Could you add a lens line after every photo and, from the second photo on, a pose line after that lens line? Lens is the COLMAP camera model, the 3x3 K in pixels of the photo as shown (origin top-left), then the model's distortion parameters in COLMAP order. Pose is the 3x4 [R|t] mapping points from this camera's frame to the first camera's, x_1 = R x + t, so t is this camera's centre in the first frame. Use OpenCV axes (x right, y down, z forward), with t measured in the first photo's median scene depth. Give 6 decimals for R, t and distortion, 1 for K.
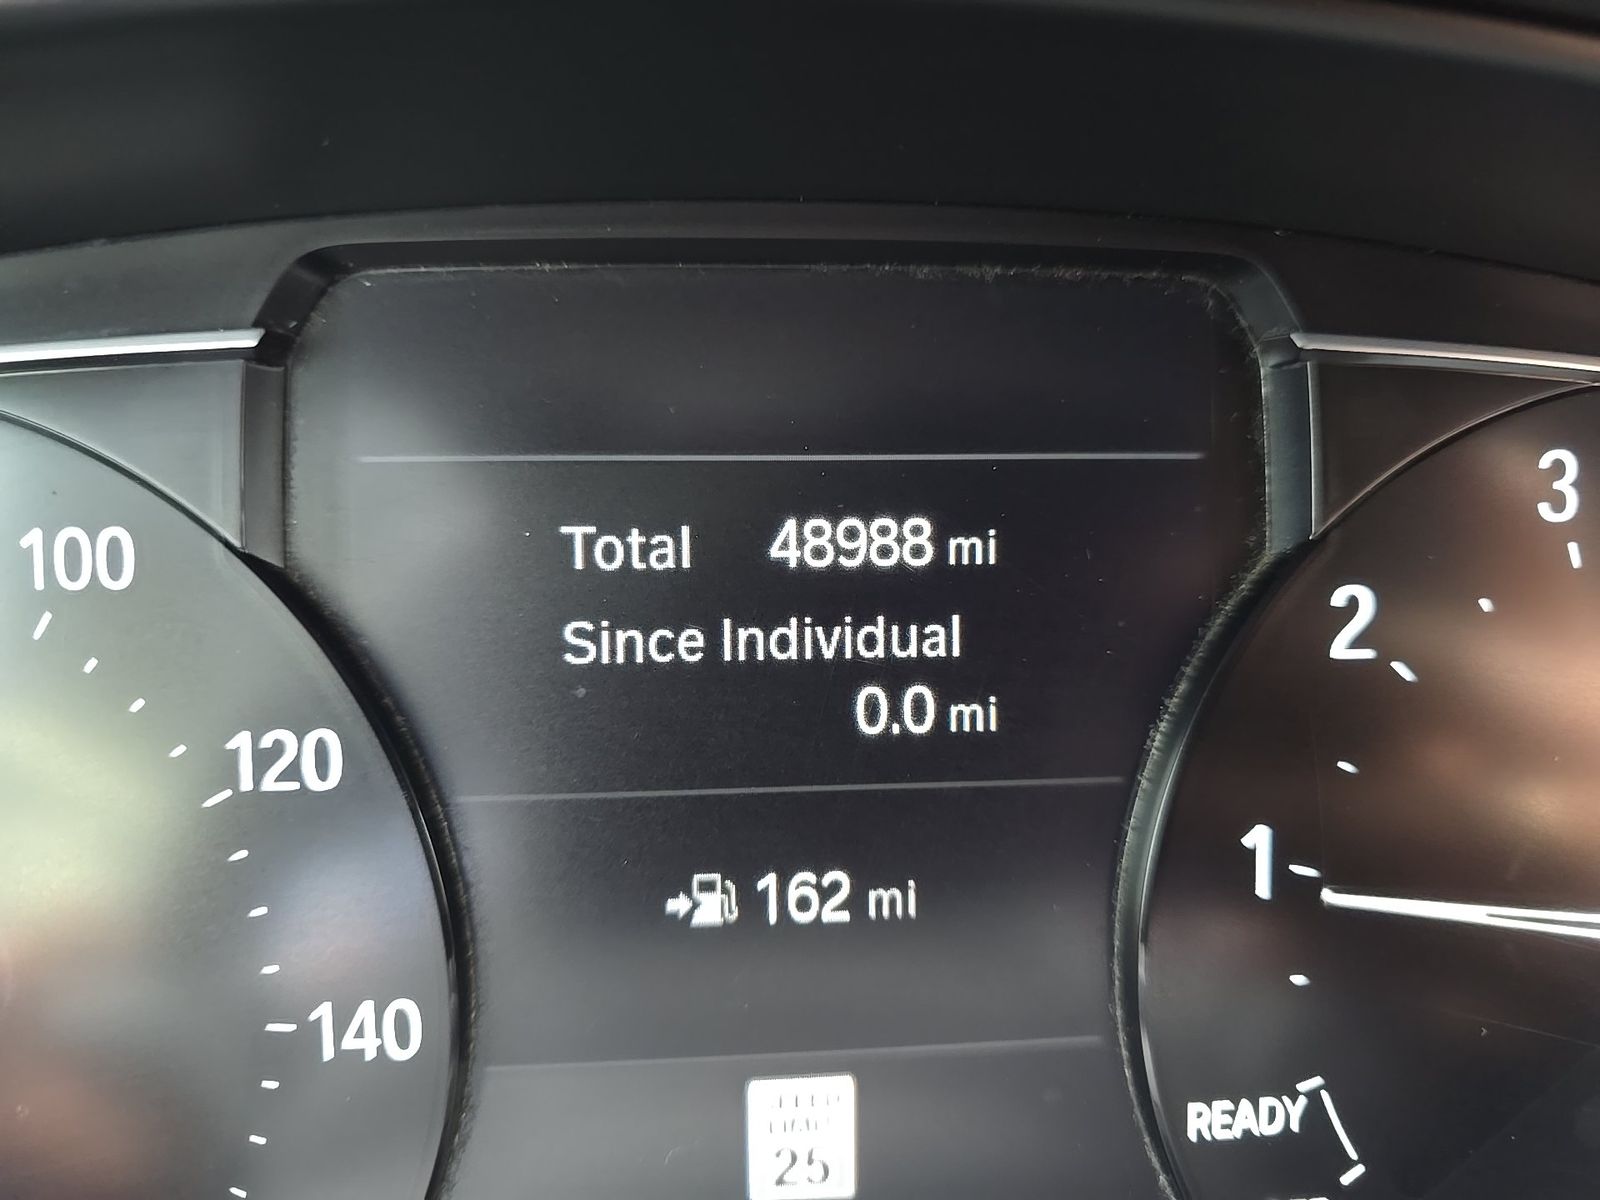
lens RADIAL K [[1083.4, 0, 800.0], [0, 1083.4, 600.0], [0, 0, 1]] dist [0.032072, -0.040166]
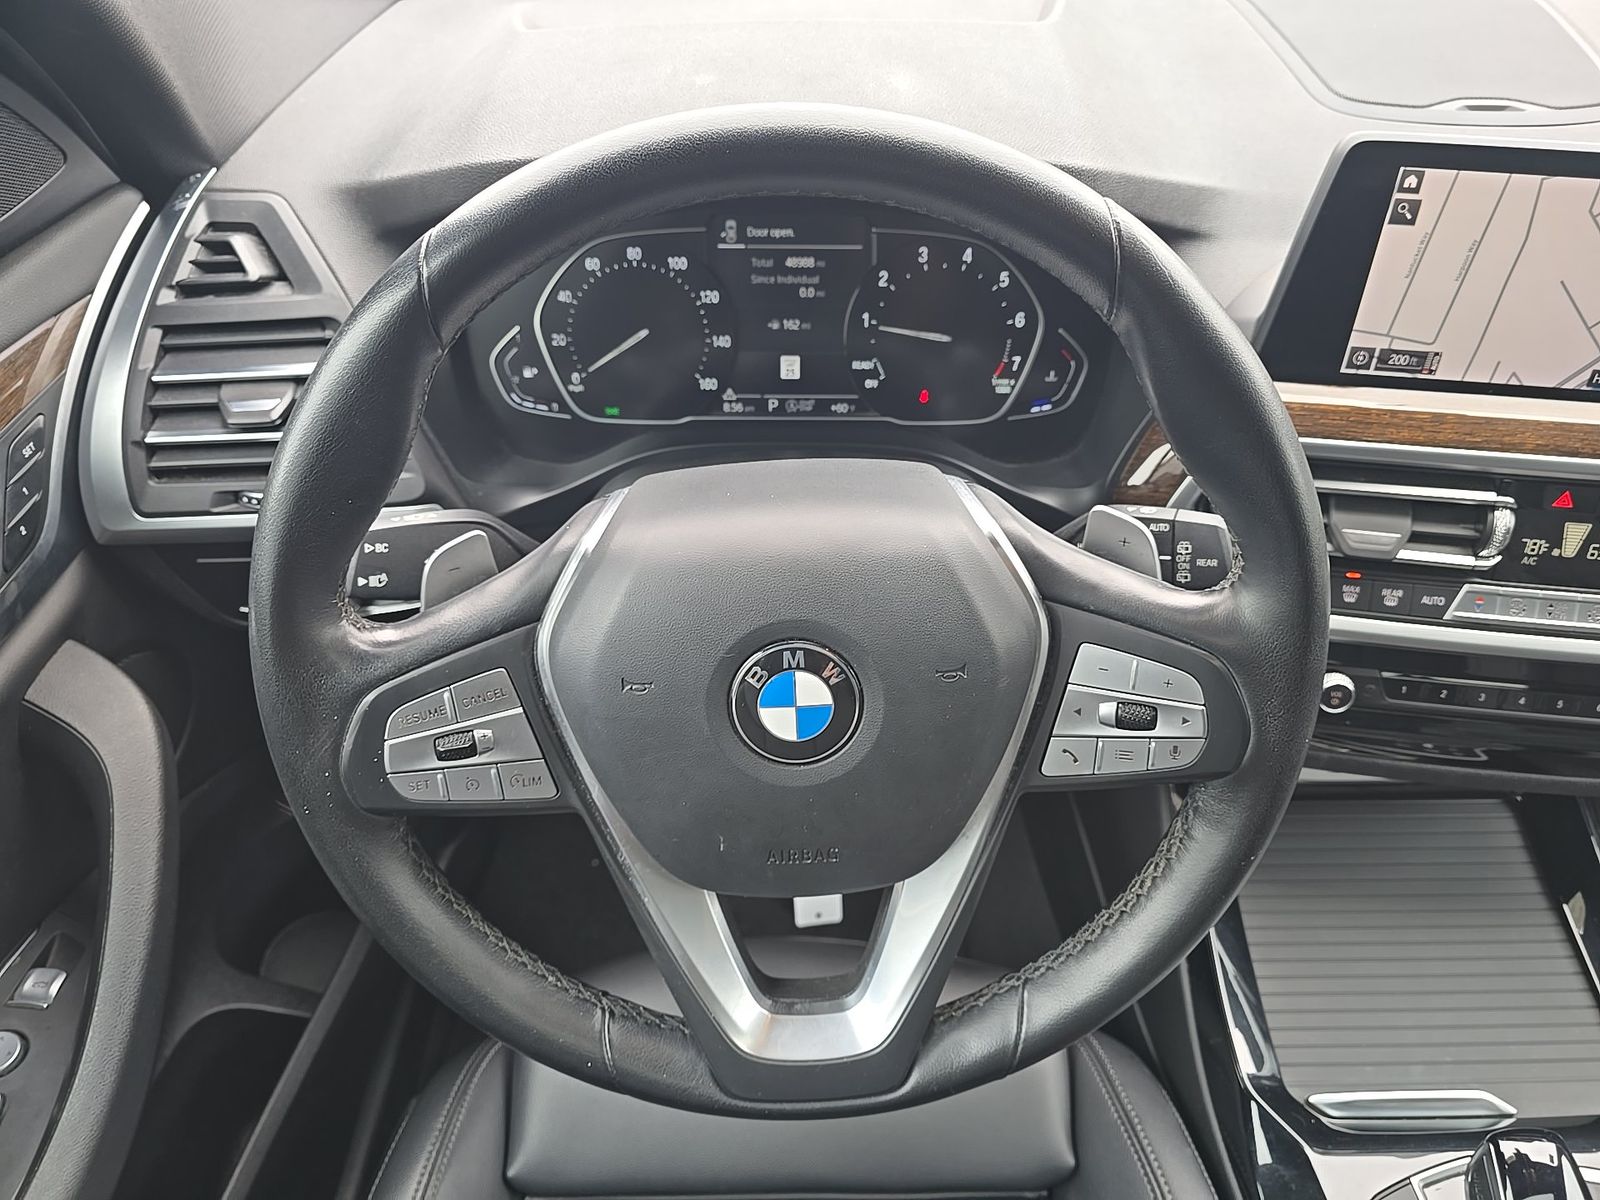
lens RADIAL K [[1083.4, 0, 800.0], [0, 1083.4, 600.0], [0, 0, 1]] dist [0.032072, -0.040166]
pose [[0.990791, 0.063740, -0.119458, 0.864520], [-0.020551, 0.942834, 0.332629, -0.284746], [0.133831, -0.327111, 0.935461, -5.084397]]
